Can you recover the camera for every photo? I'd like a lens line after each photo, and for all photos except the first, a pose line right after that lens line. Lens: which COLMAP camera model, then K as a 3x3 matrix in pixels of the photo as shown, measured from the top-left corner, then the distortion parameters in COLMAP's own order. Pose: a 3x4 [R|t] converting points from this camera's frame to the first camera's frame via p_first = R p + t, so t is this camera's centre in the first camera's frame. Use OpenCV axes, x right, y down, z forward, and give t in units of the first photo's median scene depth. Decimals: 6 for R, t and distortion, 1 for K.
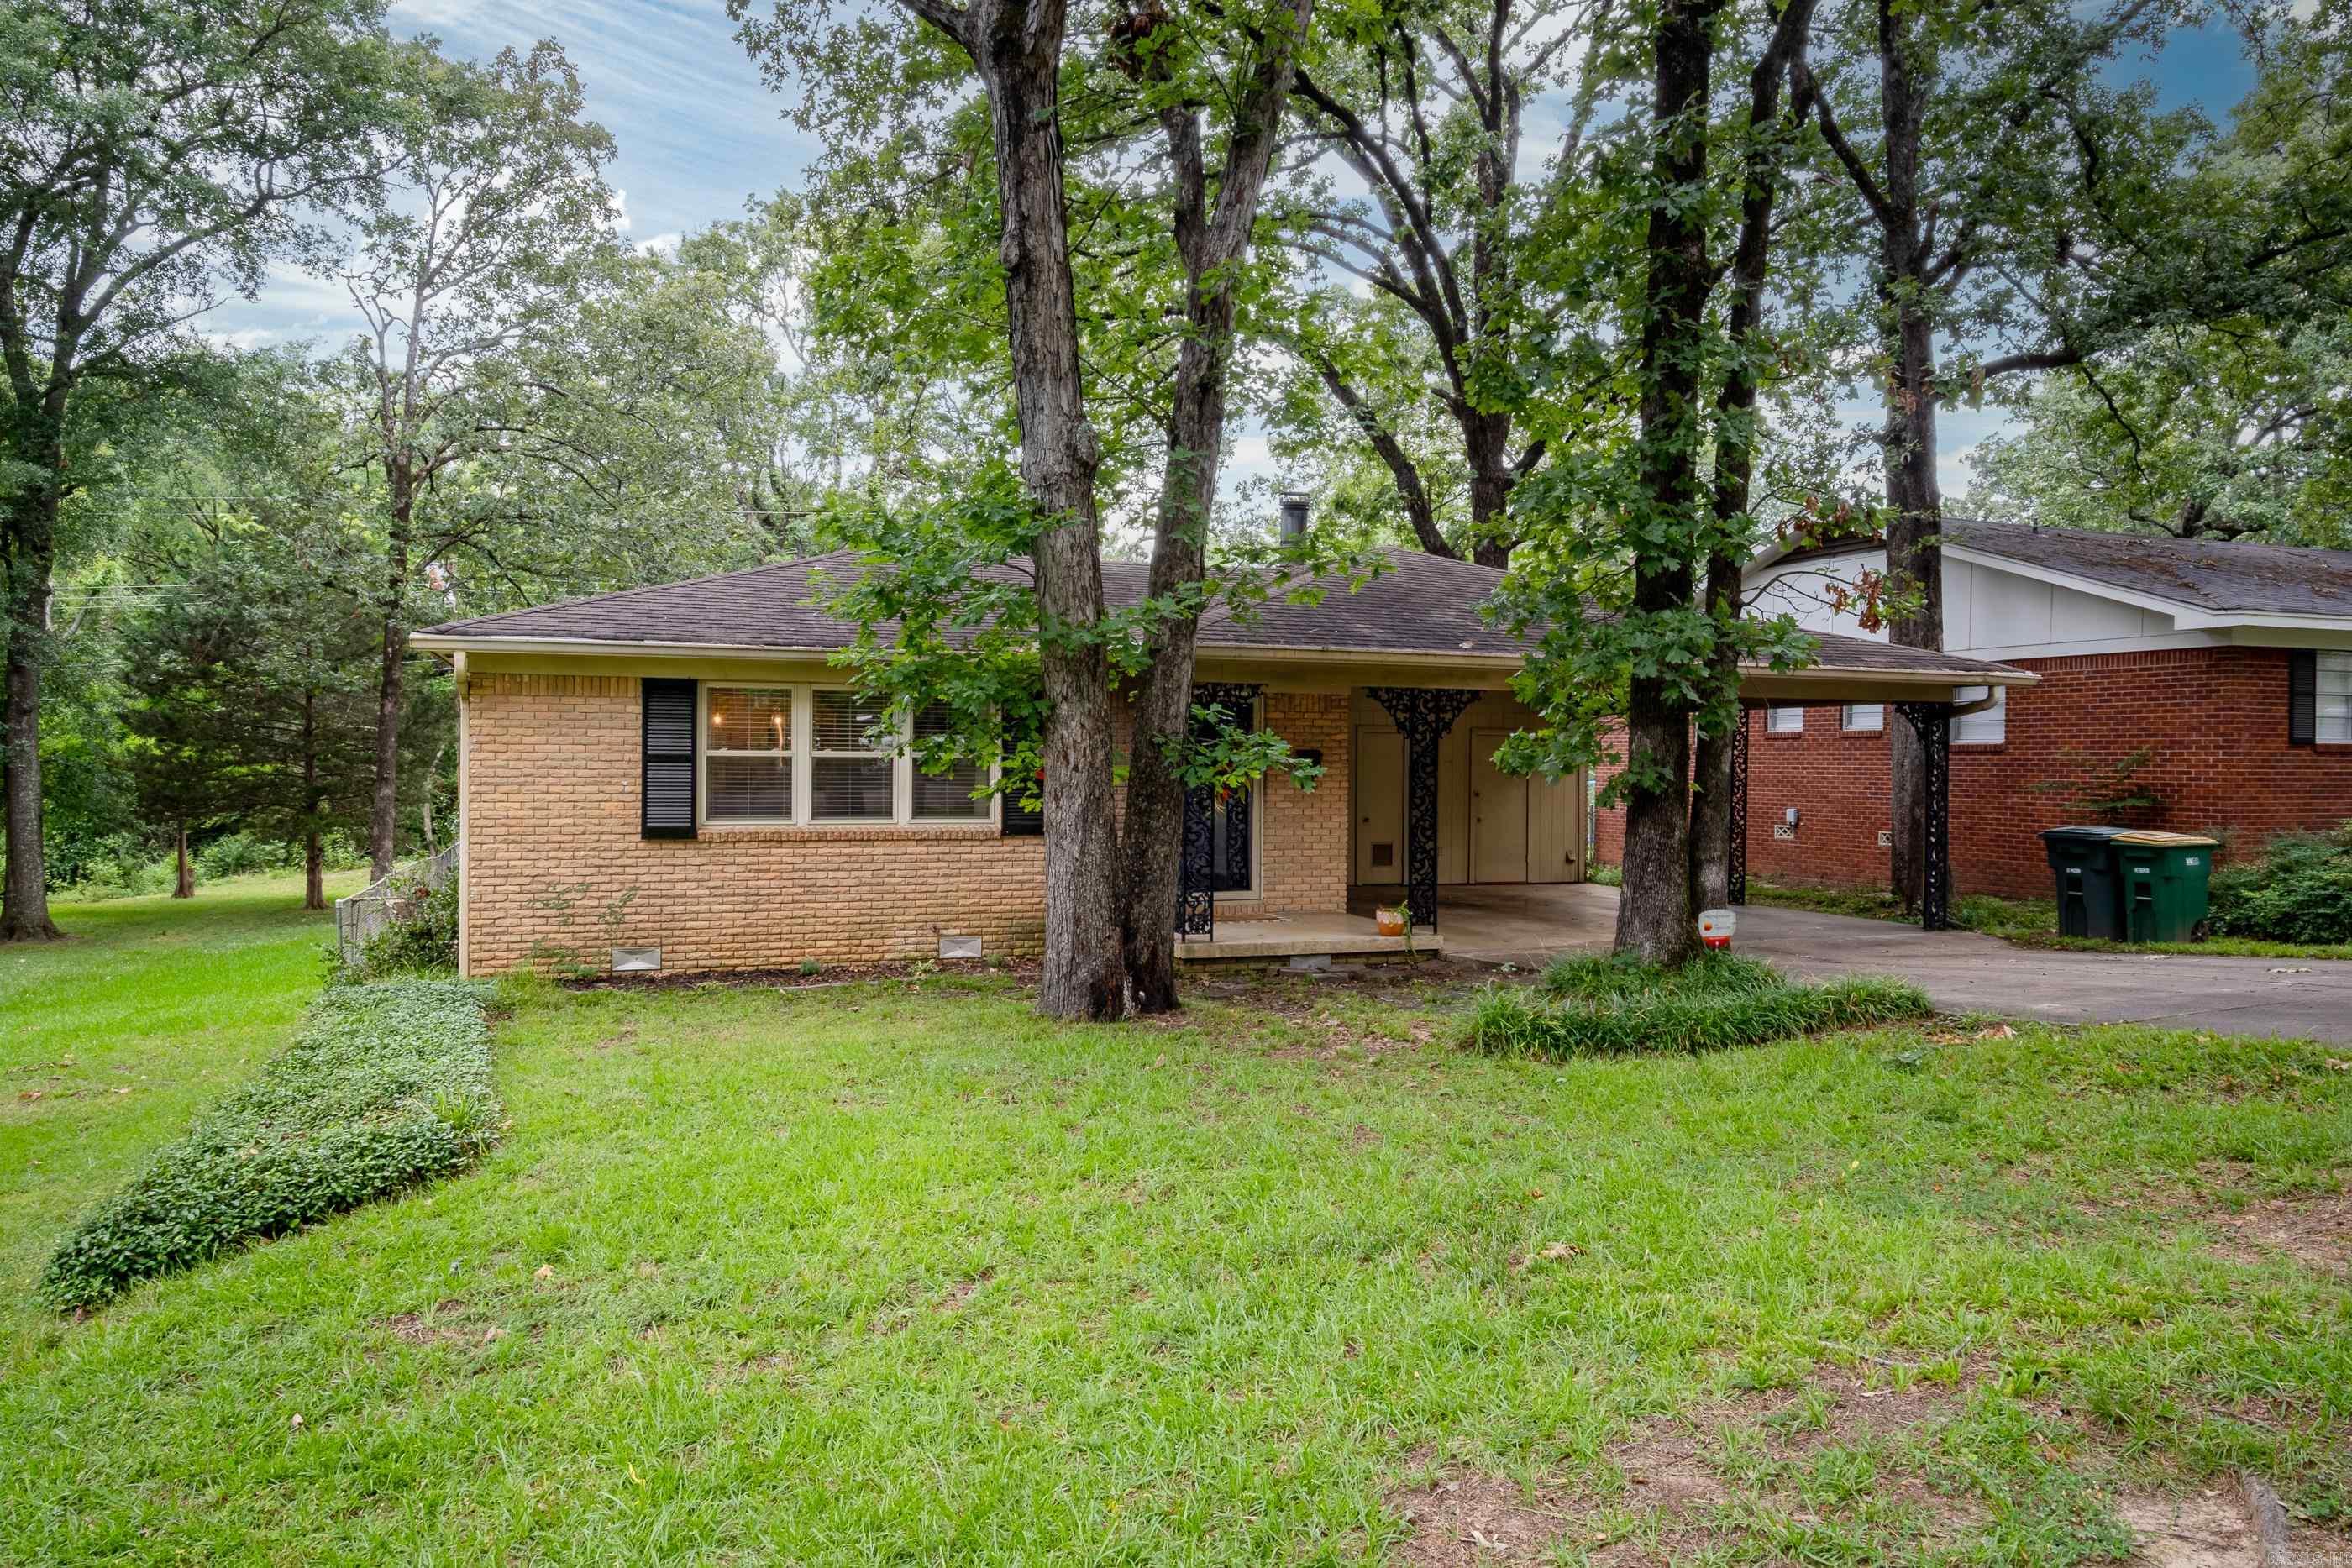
lens RADIAL K [[1575.5, 0, 1176.0], [0, 1575.5, 784.0], [0, 0, 1]] dist [0.000192, 0.000010]
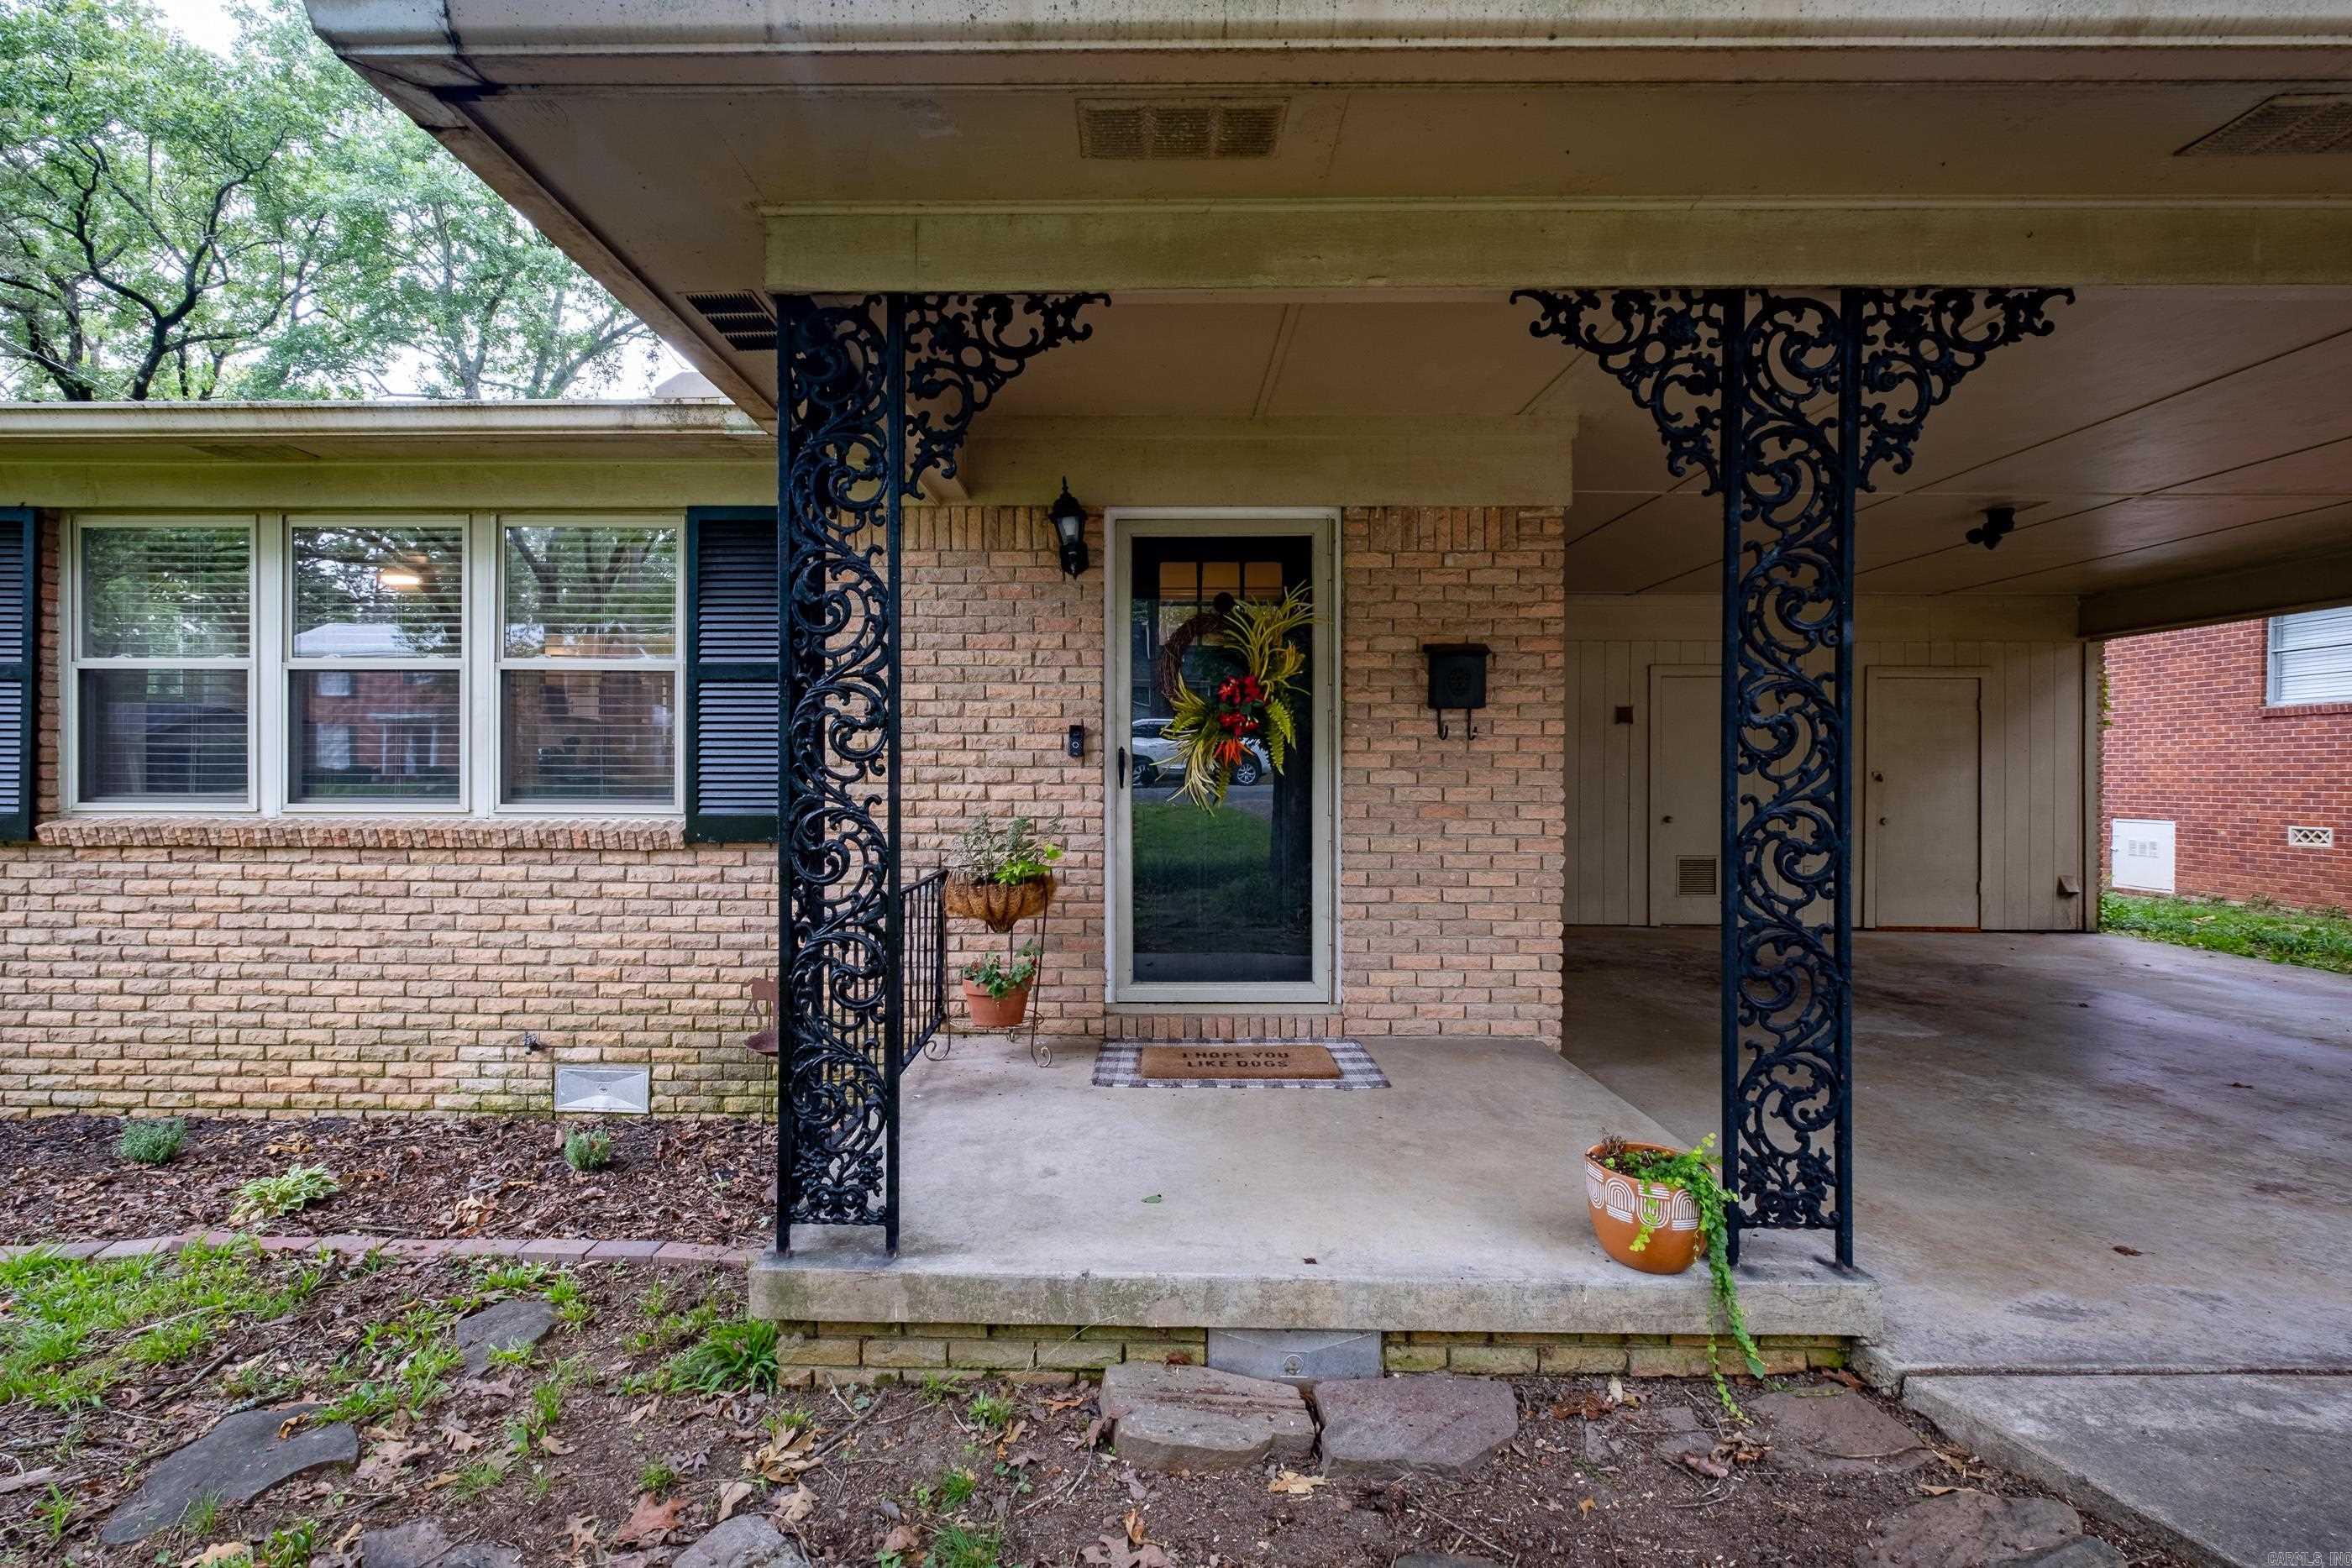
lens RADIAL K [[1009.3, 0, 1163.3], [0, 1009.3, 756.8], [0, 0, 1]] dist [-0.001012, -0.000114]
pose [[0.931999, -0.006110, -0.362410, 0.121360], [-0.002982, 0.999695, -0.024524, 0.015460], [0.362449, 0.023937, 0.931696, 0.805187]]
